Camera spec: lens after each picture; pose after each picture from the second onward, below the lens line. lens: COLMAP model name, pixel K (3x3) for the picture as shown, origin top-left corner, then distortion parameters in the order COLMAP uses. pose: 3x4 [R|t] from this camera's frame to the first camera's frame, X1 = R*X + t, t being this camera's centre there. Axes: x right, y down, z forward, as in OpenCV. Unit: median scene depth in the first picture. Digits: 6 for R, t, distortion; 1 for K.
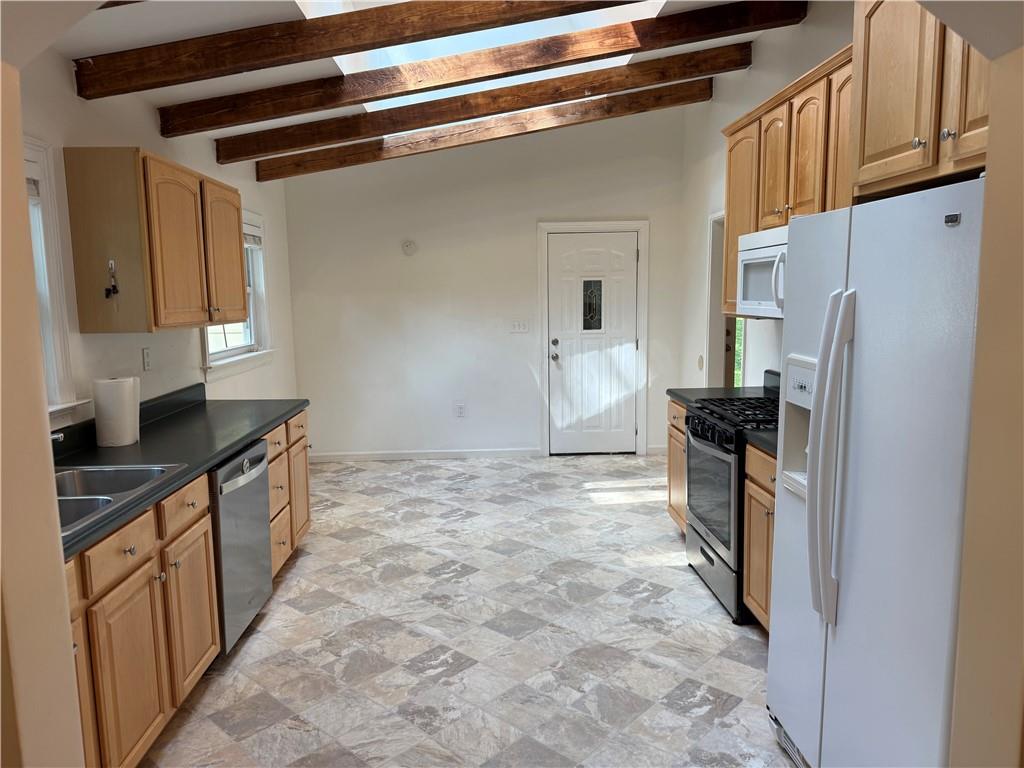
lens RADIAL K [[720.0, 0, 512.0], [0, 720.0, 384.0], [0, 0, 1]] dist [0.136097, -0.195465]
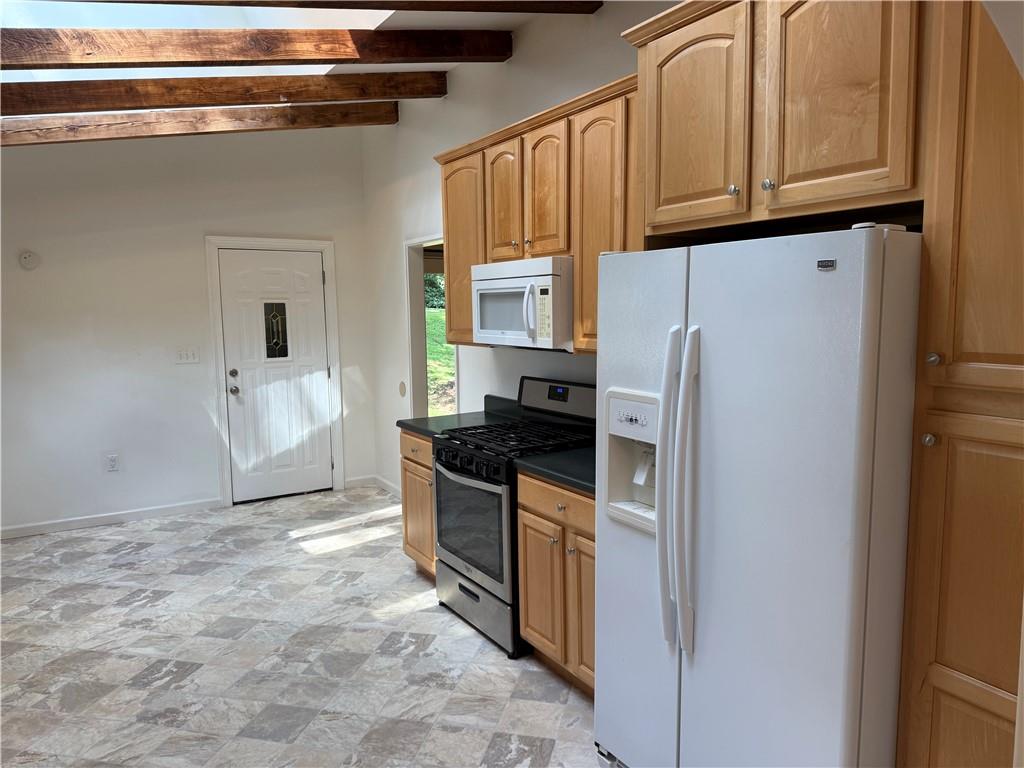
lens RADIAL K [[730.5, 0, 509.3], [0, 730.5, 385.9], [0, 0, 1]] dist [0.057717, -0.053730]
pose [[0.875563, -0.052742, 0.480216, -0.121359], [0.064301, 0.997901, -0.007640, -0.024416], [-0.478805, 0.037568, 0.877117, 0.099431]]
